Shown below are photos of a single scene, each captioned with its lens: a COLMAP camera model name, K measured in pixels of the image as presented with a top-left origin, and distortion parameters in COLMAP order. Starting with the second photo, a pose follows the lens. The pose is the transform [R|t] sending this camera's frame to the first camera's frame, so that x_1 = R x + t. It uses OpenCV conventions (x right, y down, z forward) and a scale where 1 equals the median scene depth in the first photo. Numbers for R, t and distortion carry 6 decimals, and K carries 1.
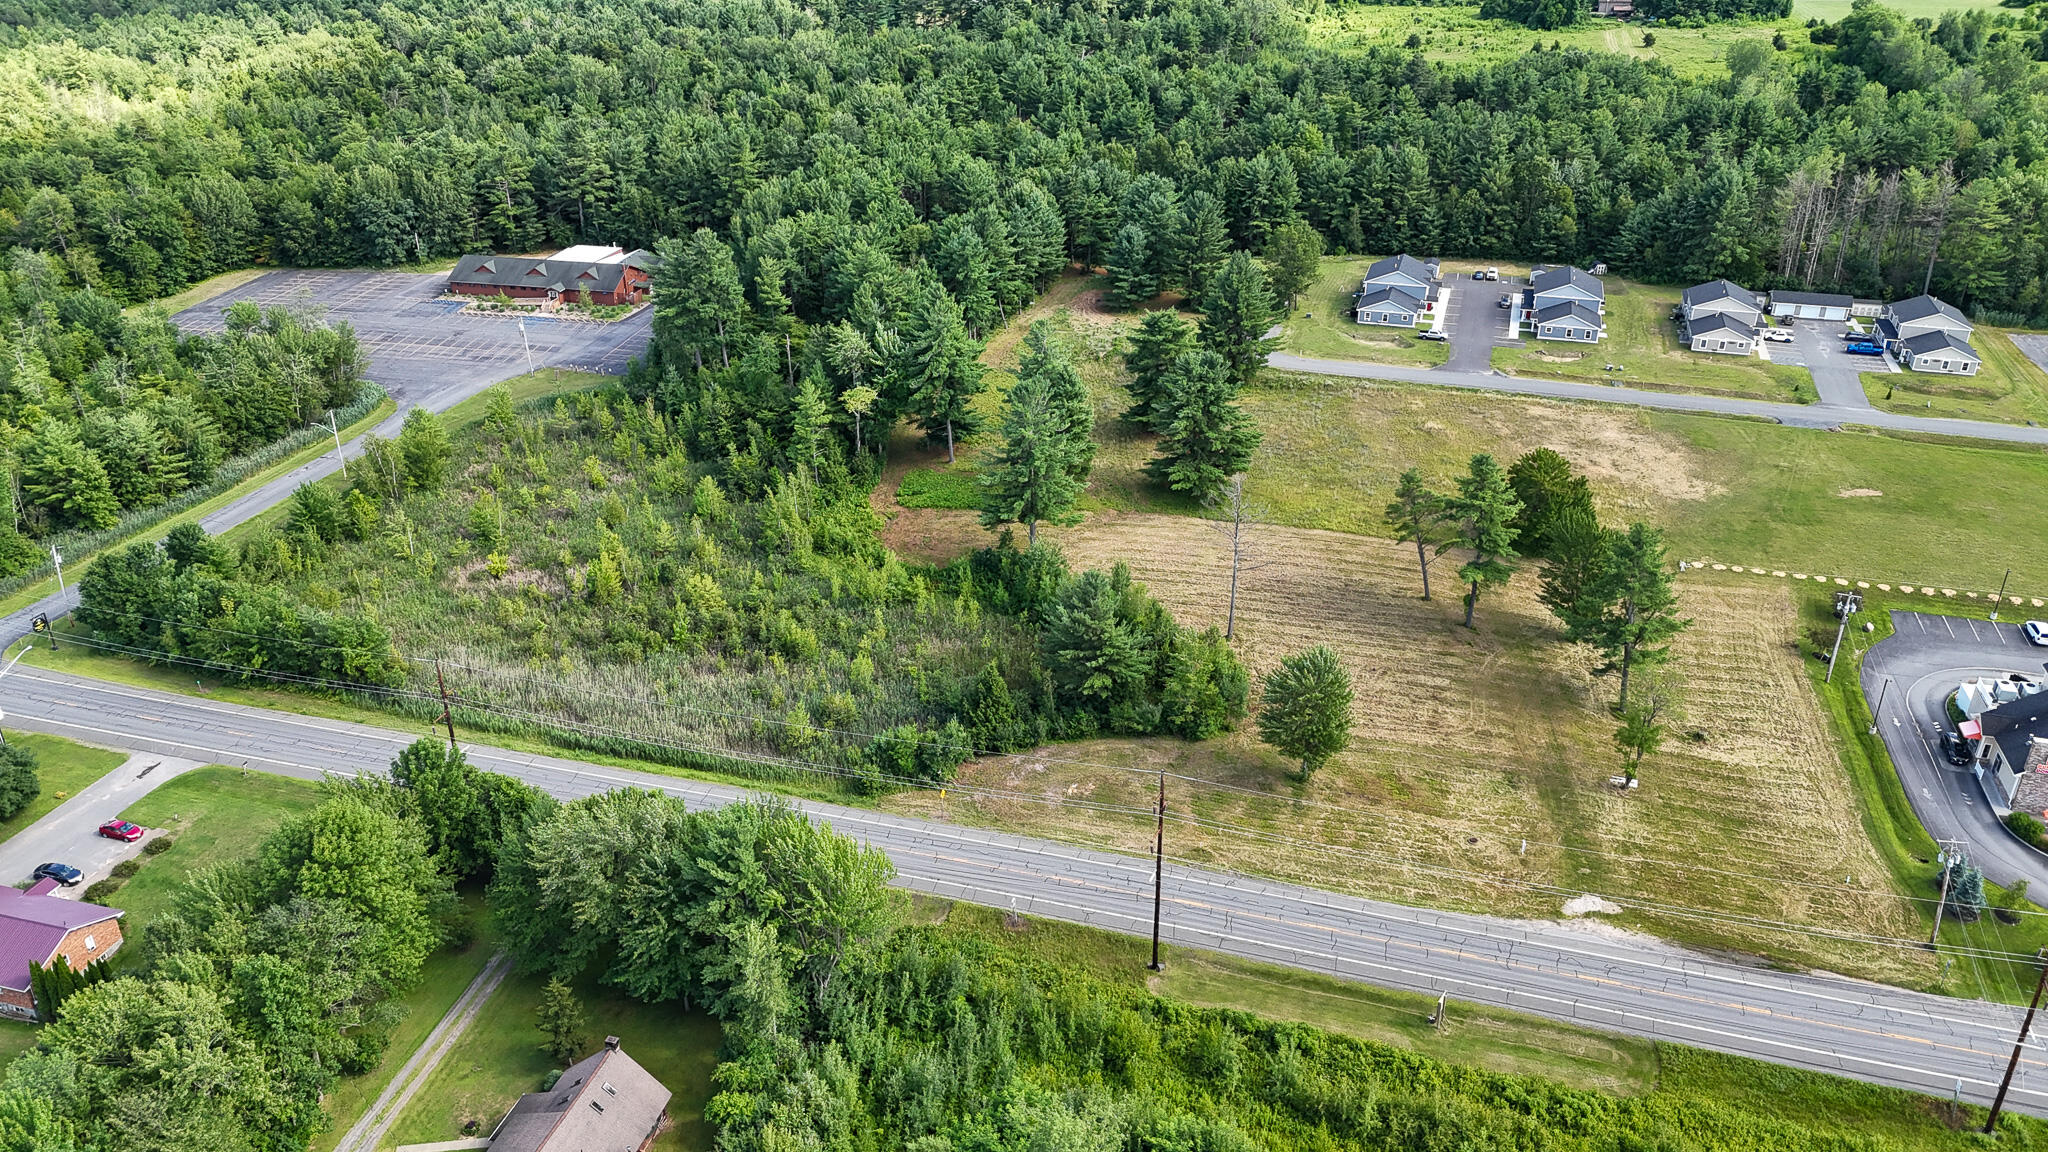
lens RADIAL K [[1483.4, 0, 1024.0], [0, 1483.4, 576.0], [0, 0, 1]] dist [0.046567, -0.035655]
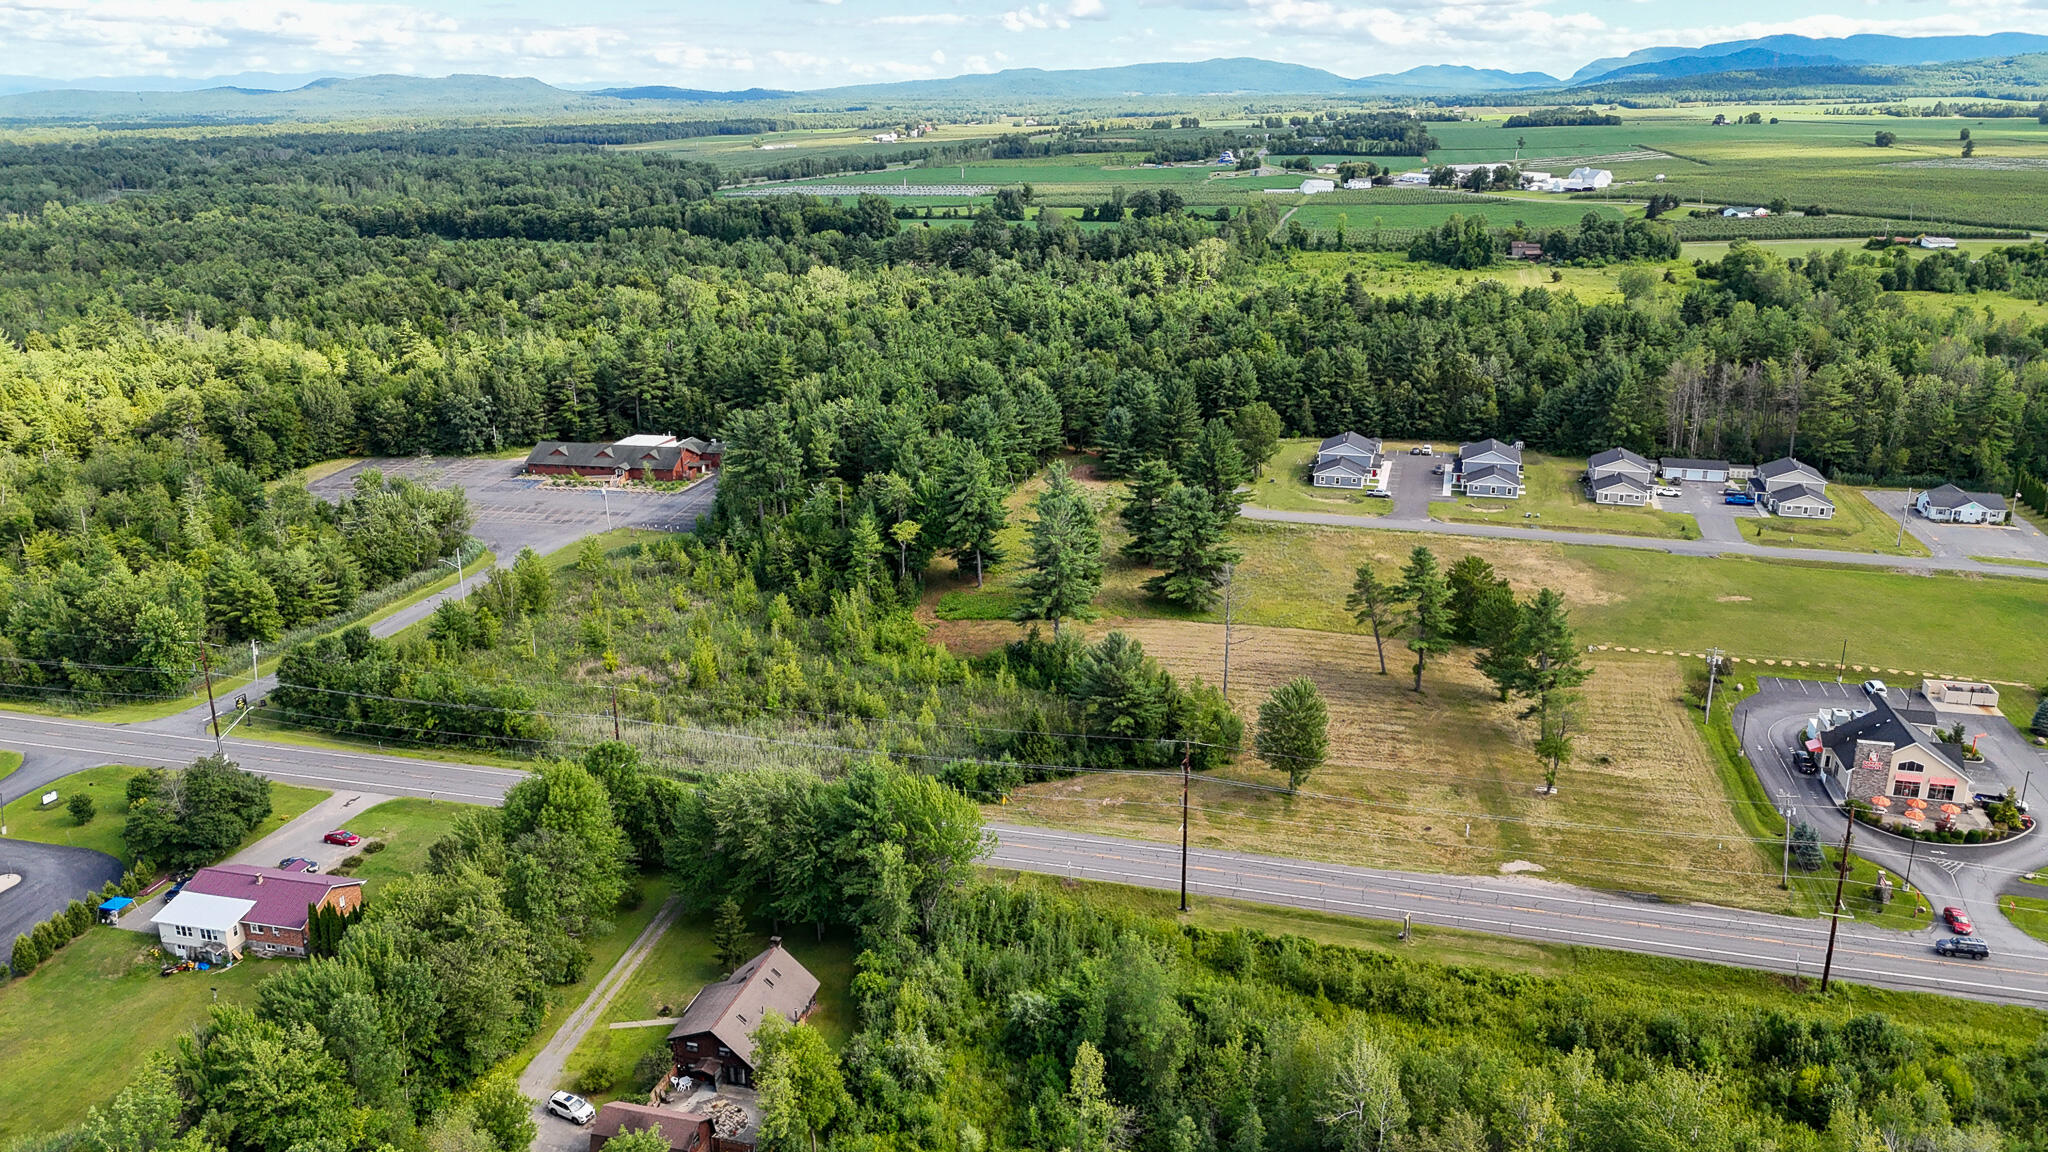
lens RADIAL K [[1483.4, 0, 1024.0], [0, 1483.4, 576.0], [0, 0, 1]] dist [0.046567, -0.035655]
pose [[0.999591, -0.010390, 0.026631, -0.047417], [0.014547, 0.986848, -0.160996, 0.110121], [-0.024608, 0.161318, 0.986596, -0.178173]]
